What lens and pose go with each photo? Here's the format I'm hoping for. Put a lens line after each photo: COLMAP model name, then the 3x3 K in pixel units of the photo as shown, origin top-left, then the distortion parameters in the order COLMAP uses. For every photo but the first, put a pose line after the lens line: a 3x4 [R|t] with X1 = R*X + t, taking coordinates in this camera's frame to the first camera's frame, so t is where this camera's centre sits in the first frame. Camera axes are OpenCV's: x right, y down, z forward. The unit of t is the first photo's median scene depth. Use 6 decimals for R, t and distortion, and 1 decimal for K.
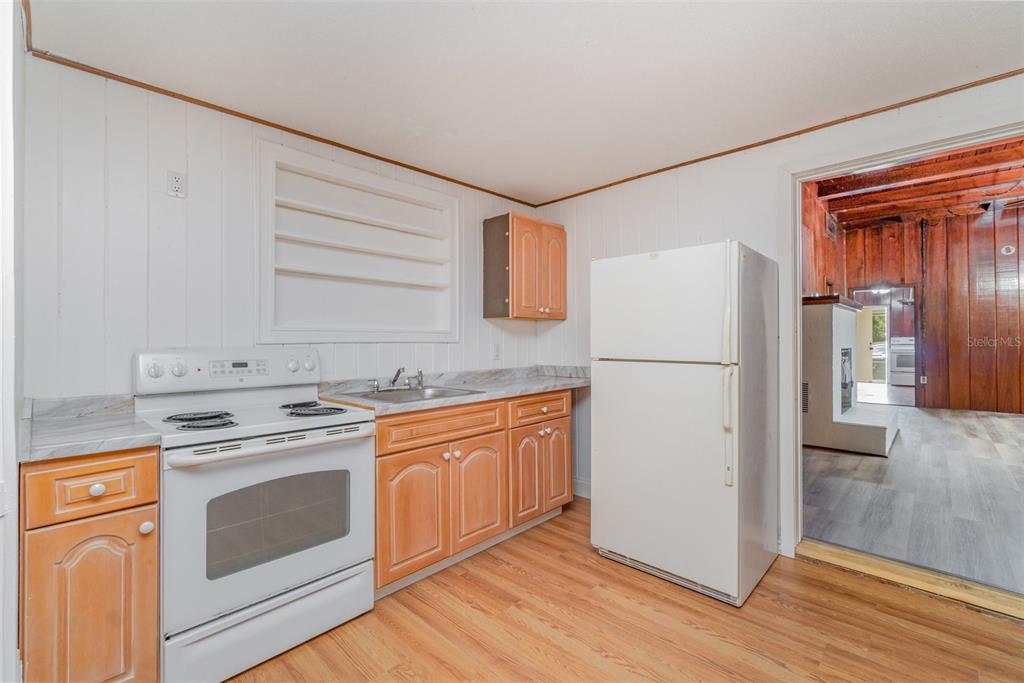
lens RADIAL K [[439.7, 0, 510.1], [0, 439.7, 330.9], [0, 0, 1]] dist [0.010880, 0.000246]
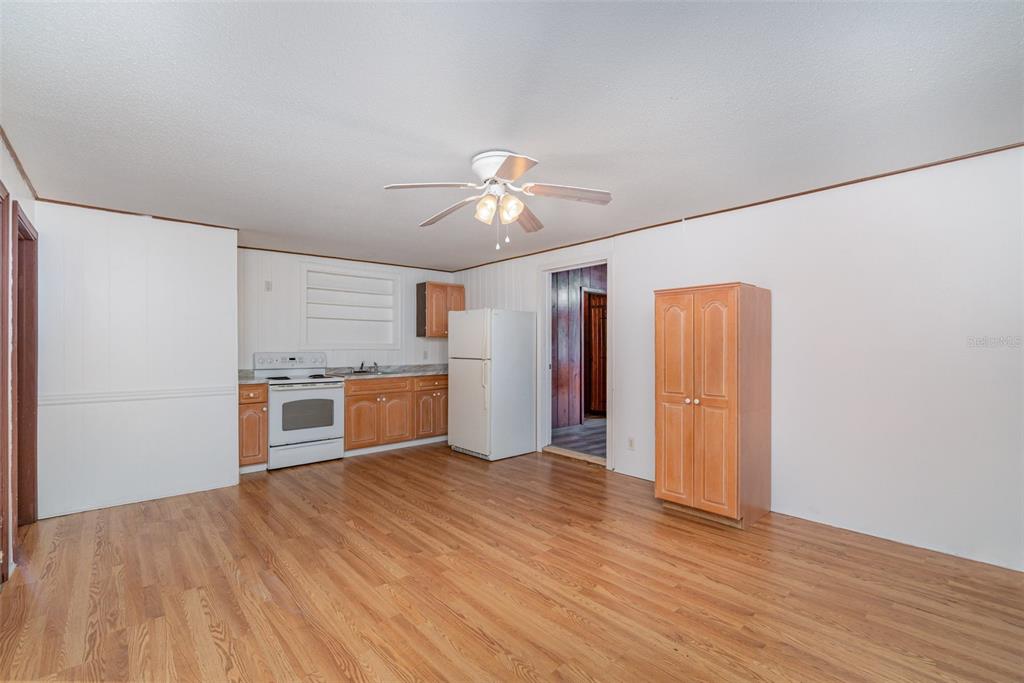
lens RADIAL K [[440.5, 0, 506.8], [0, 440.5, 340.0], [0, 0, 1]] dist [-0.002727, -0.000301]
pose [[0.995935, 0.002801, -0.090026, 0.667484], [-0.002483, 0.999990, 0.003637, -0.031573], [0.090036, -0.003399, 0.995933, -1.116206]]
